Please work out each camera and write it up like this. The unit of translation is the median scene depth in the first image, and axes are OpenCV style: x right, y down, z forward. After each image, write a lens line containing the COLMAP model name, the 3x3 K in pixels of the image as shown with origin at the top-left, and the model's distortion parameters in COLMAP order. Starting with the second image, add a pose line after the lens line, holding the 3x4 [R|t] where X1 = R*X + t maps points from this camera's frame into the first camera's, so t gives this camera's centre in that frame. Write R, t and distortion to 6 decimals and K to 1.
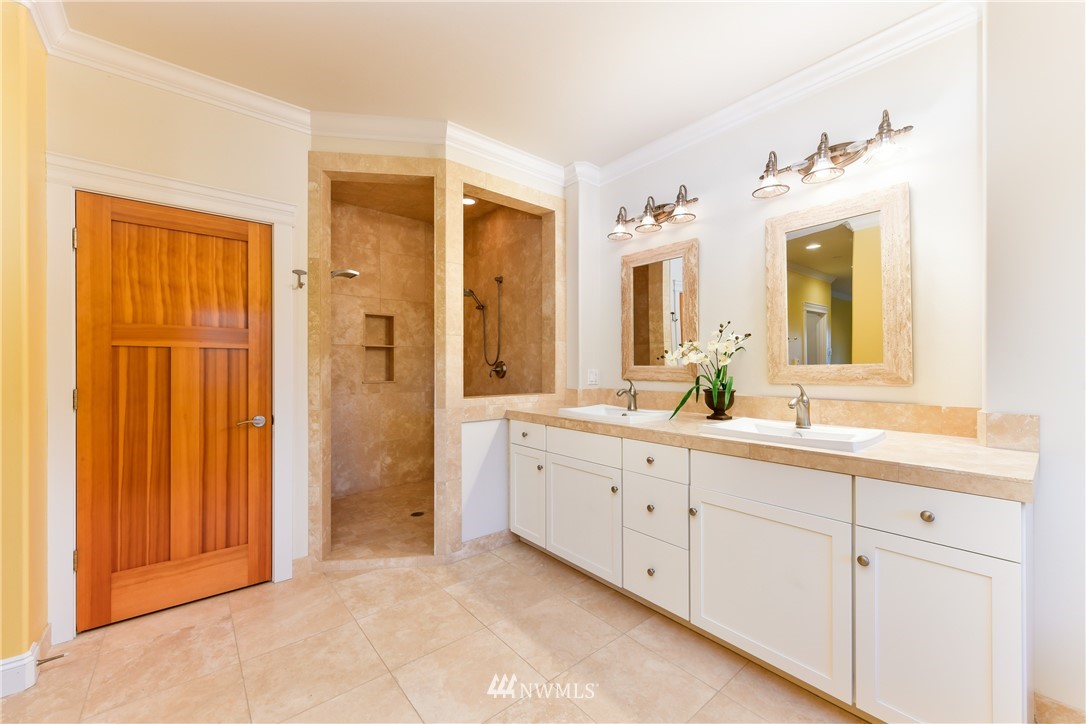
lens RADIAL K [[431.7, 0, 537.4], [0, 431.7, 364.4], [0, 0, 1]] dist [0.006421, -0.002039]
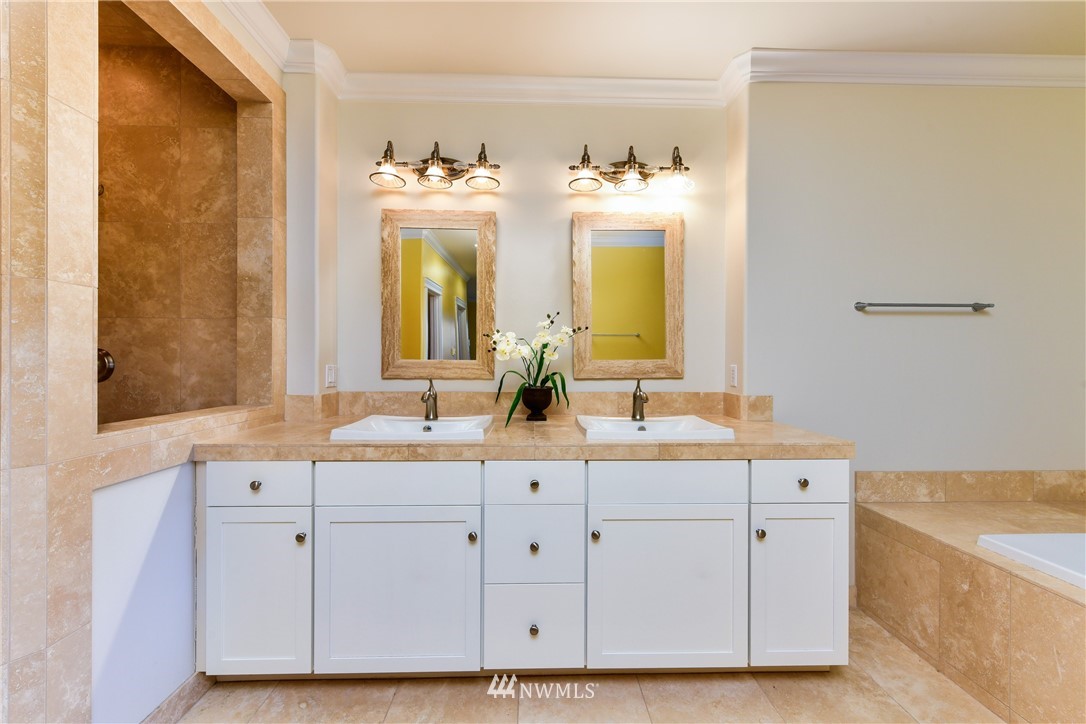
lens RADIAL K [[431.7, 0, 544.7], [0, 431.7, 361.5], [0, 0, 1]] dist [0.006421, -0.002039]
pose [[0.604990, 0.002839, 0.796228, -0.269672], [-0.007896, 0.999966, 0.002434, 0.002726], [-0.796194, -0.007759, 0.604992, 0.421428]]
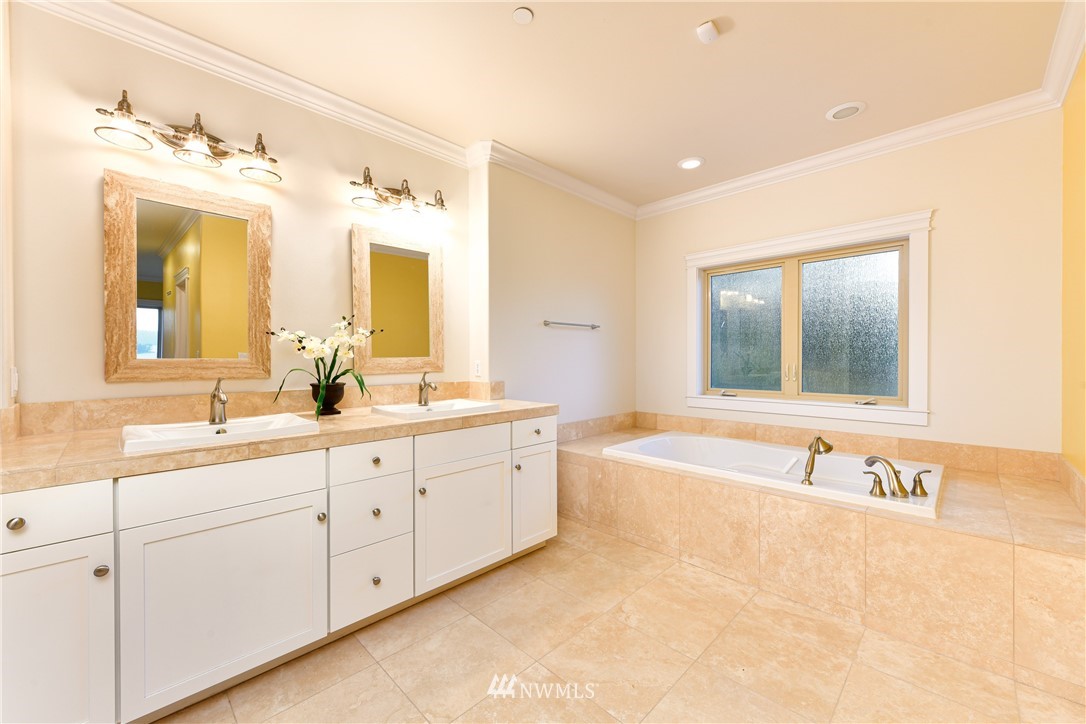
lens RADIAL K [[431.7, 0, 554.3], [0, 431.7, 360.6], [0, 0, 1]] dist [0.006421, -0.002039]
pose [[-0.130826, -0.003036, 0.991401, -0.564197], [0.000585, 0.999995, 0.003139, 0.004914], [-0.991405, 0.000990, -0.130823, 0.596013]]
